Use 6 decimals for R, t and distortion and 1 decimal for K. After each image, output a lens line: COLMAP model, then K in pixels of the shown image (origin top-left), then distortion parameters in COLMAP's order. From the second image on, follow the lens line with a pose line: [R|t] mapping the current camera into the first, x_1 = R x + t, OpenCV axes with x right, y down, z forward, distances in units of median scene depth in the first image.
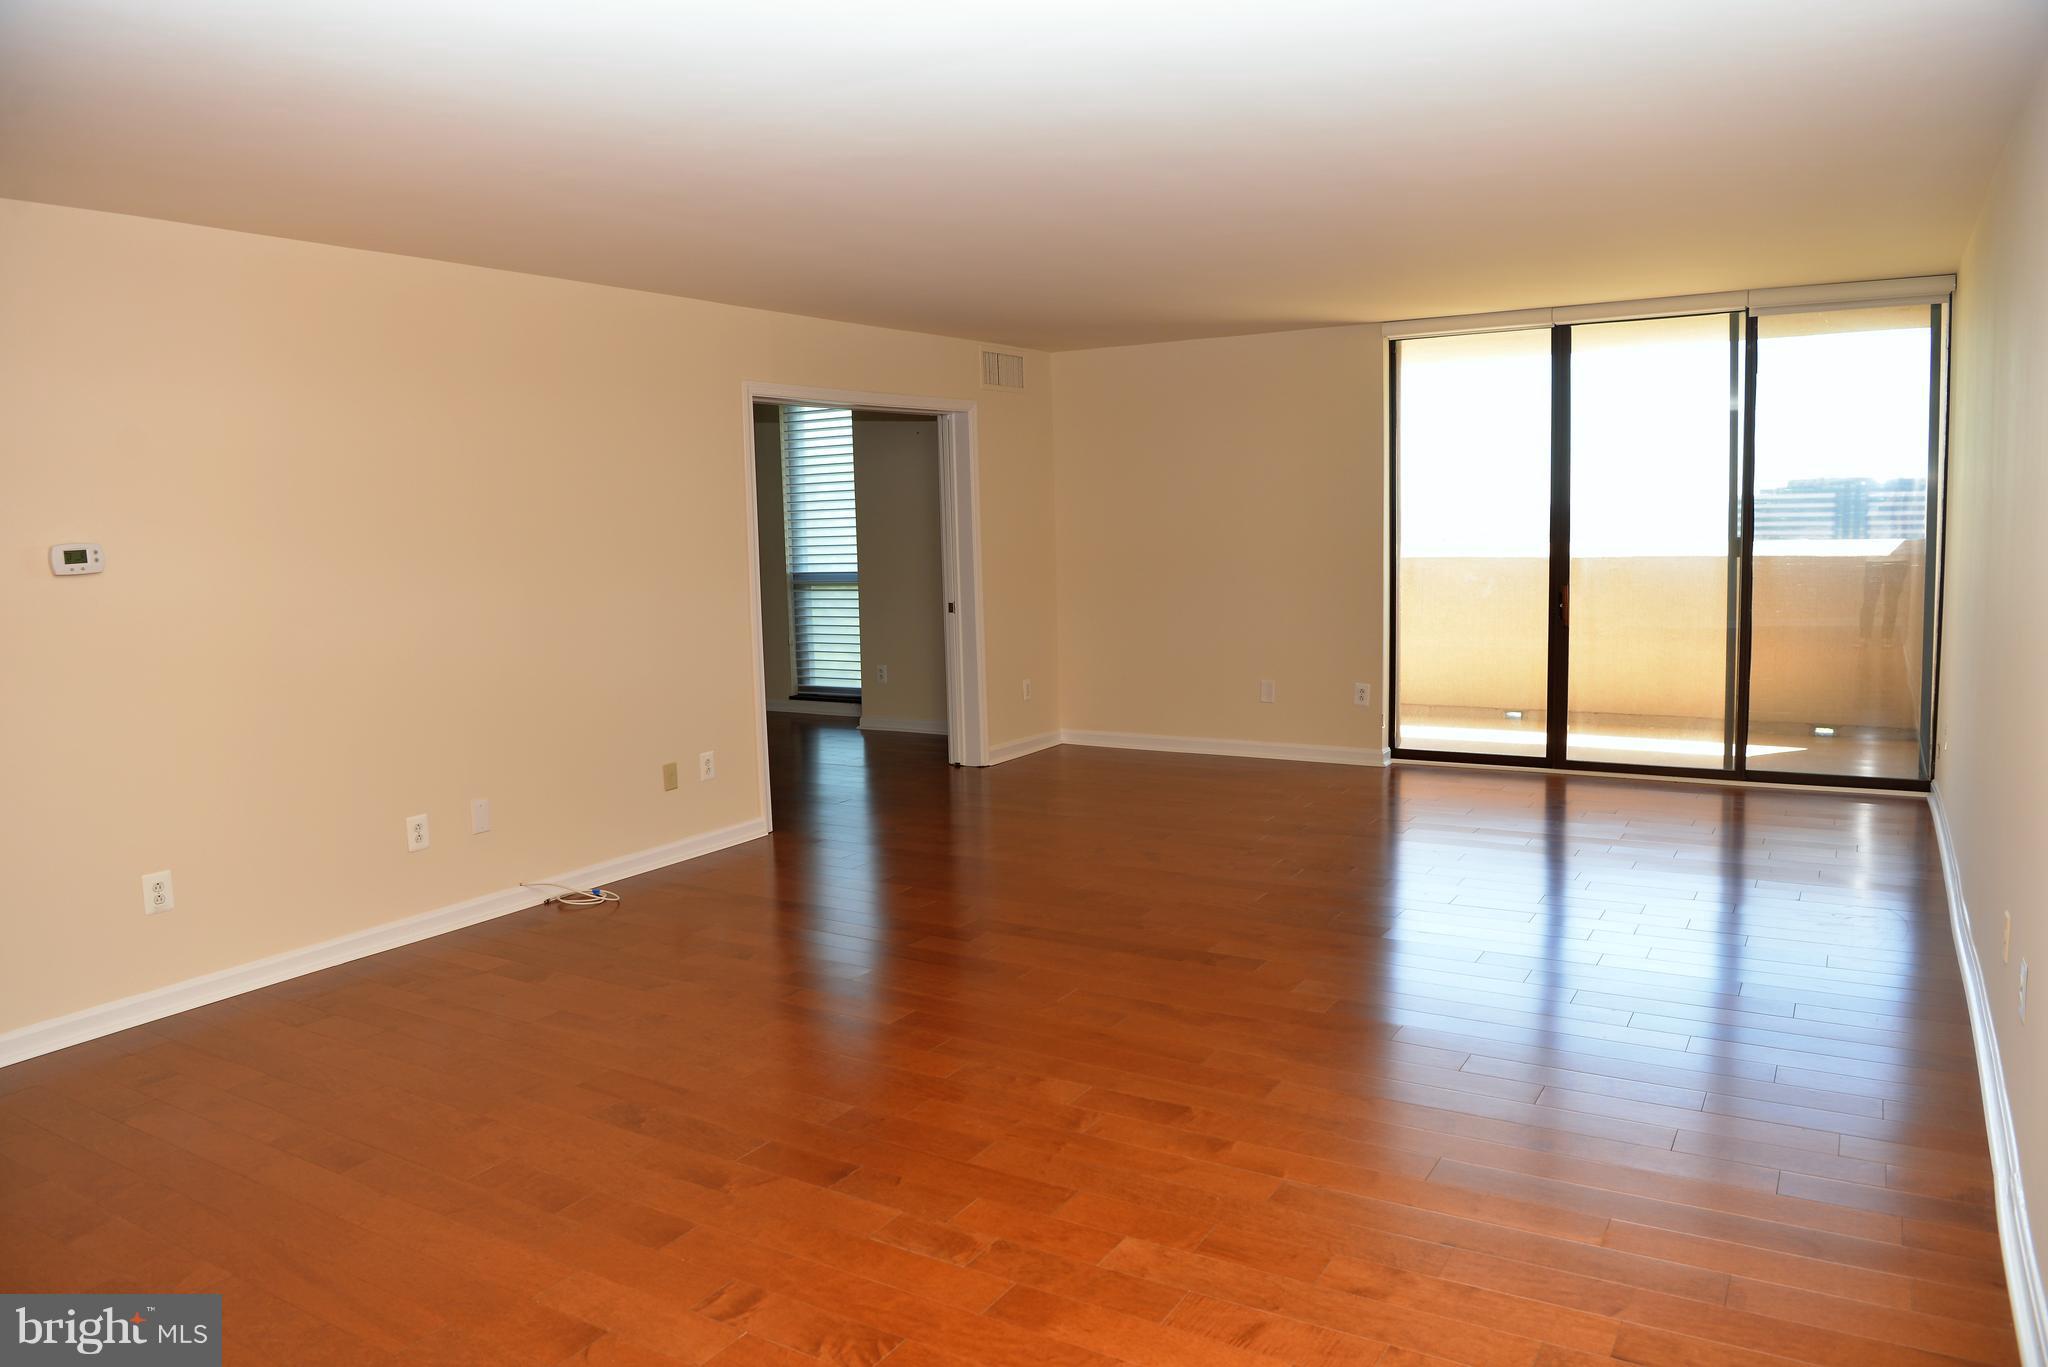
lens RADIAL K [[1414.3, 0, 1019.3], [0, 1414.3, 683.0], [0, 0, 1]] dist [-0.074263, 0.014351]
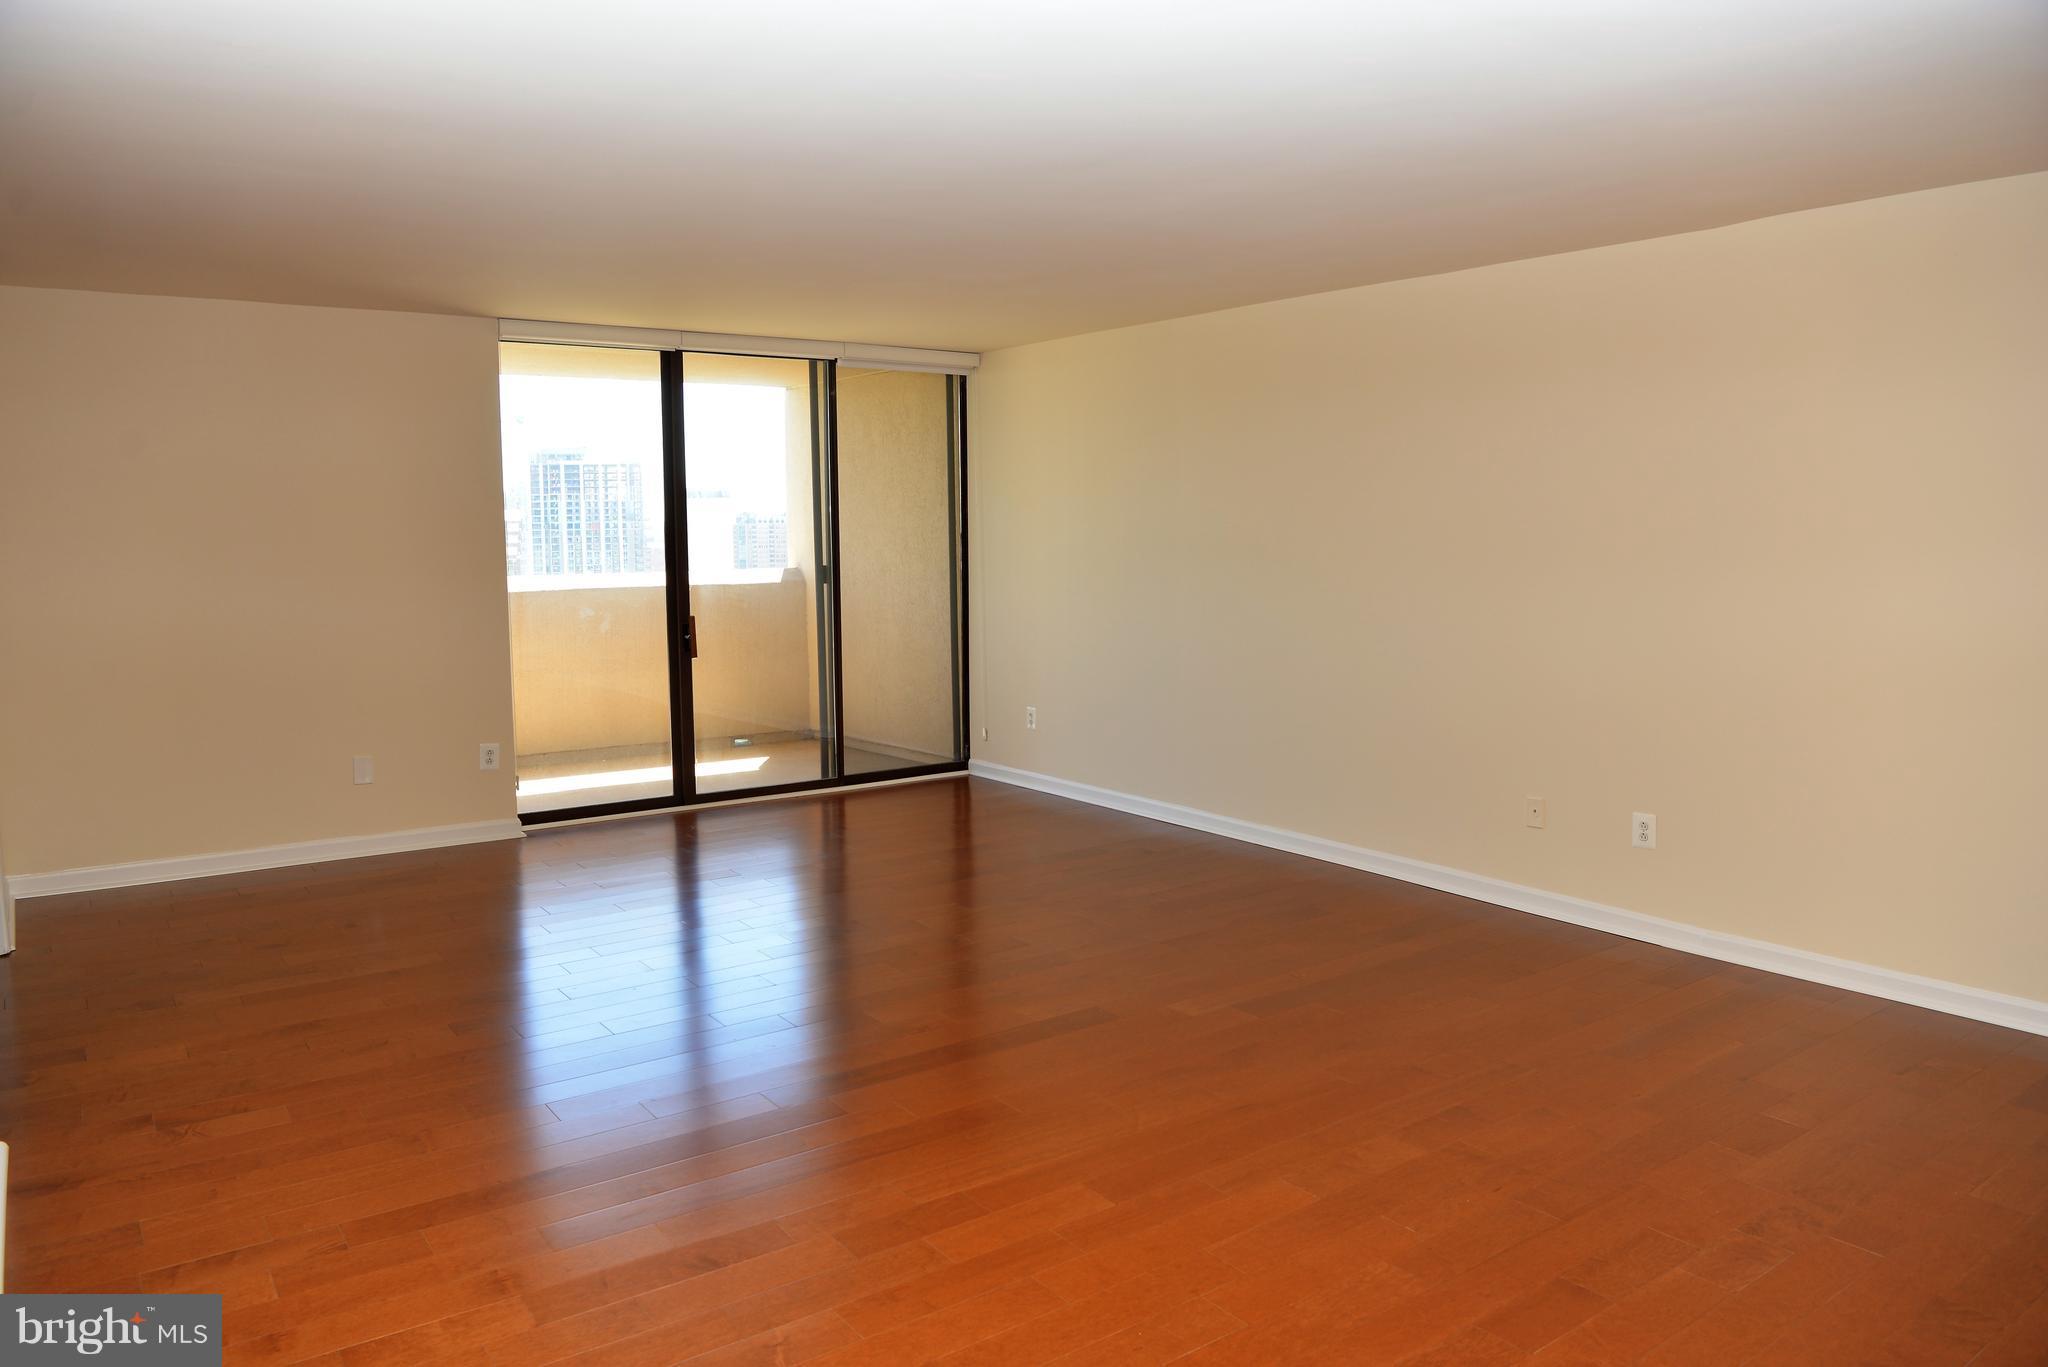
lens RADIAL K [[1414.3, 0, 1017.9], [0, 1414.3, 662.7], [0, 0, 1]] dist [-0.074263, 0.014351]
pose [[0.382831, -0.061980, 0.921737, -0.420655], [0.105557, 0.994147, 0.023007, -0.034899], [-0.917768, 0.088488, 0.387133, 0.400365]]
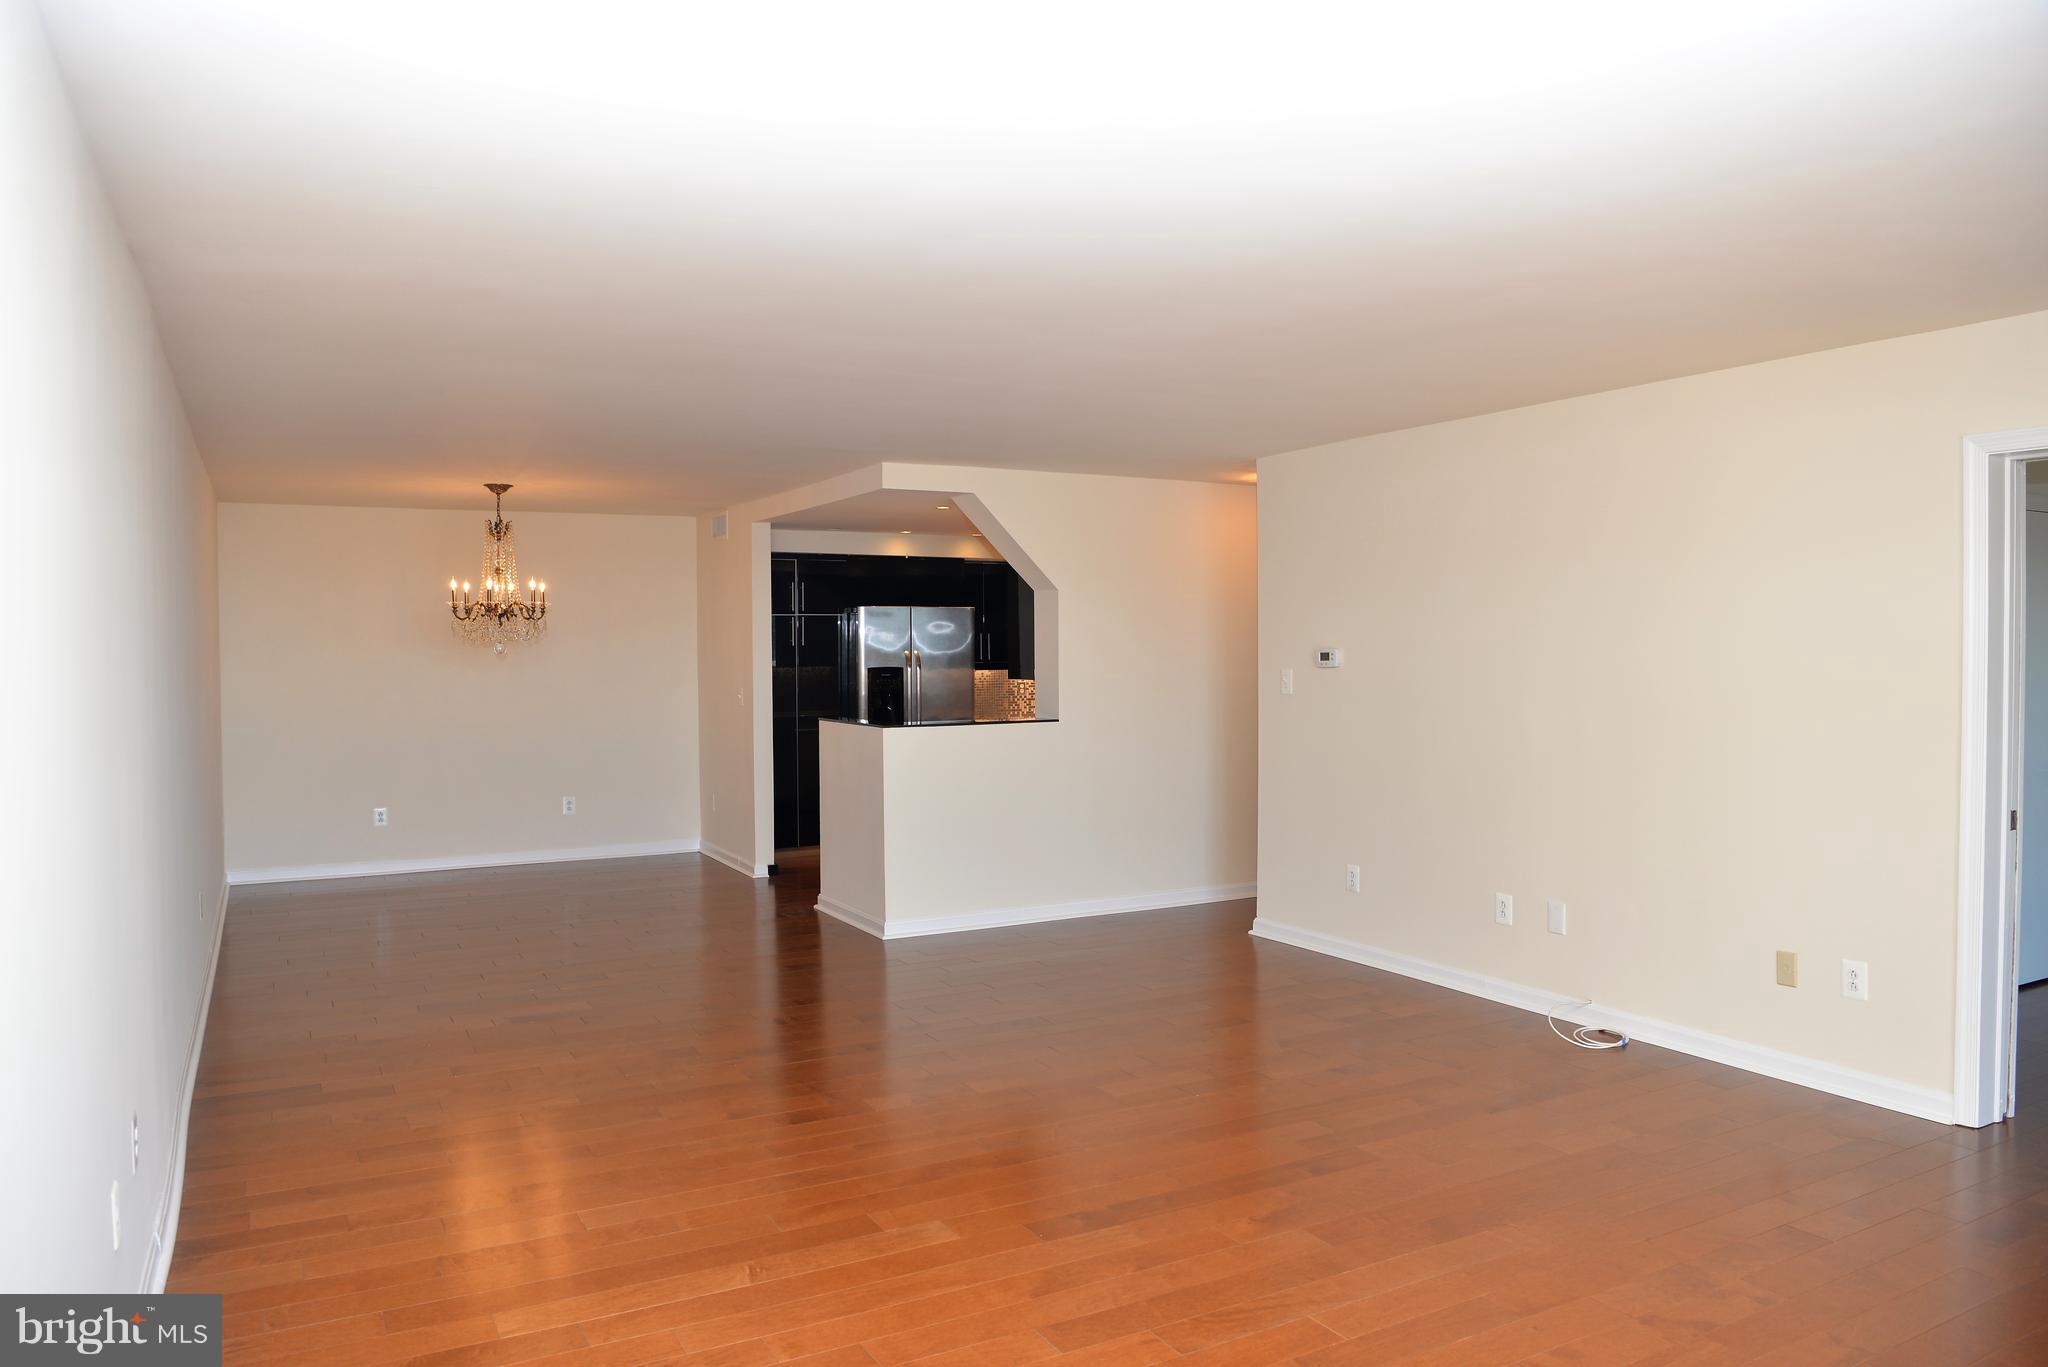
lens RADIAL K [[1414.3, 0, 1024.2], [0, 1414.3, 681.0], [0, 0, 1]] dist [-0.074263, 0.014351]
pose [[-0.504291, 0.047227, -0.862241, 0.497733], [-0.083358, 0.991178, 0.103042, -0.108778], [0.859501, 0.123838, -0.495905, 0.805984]]
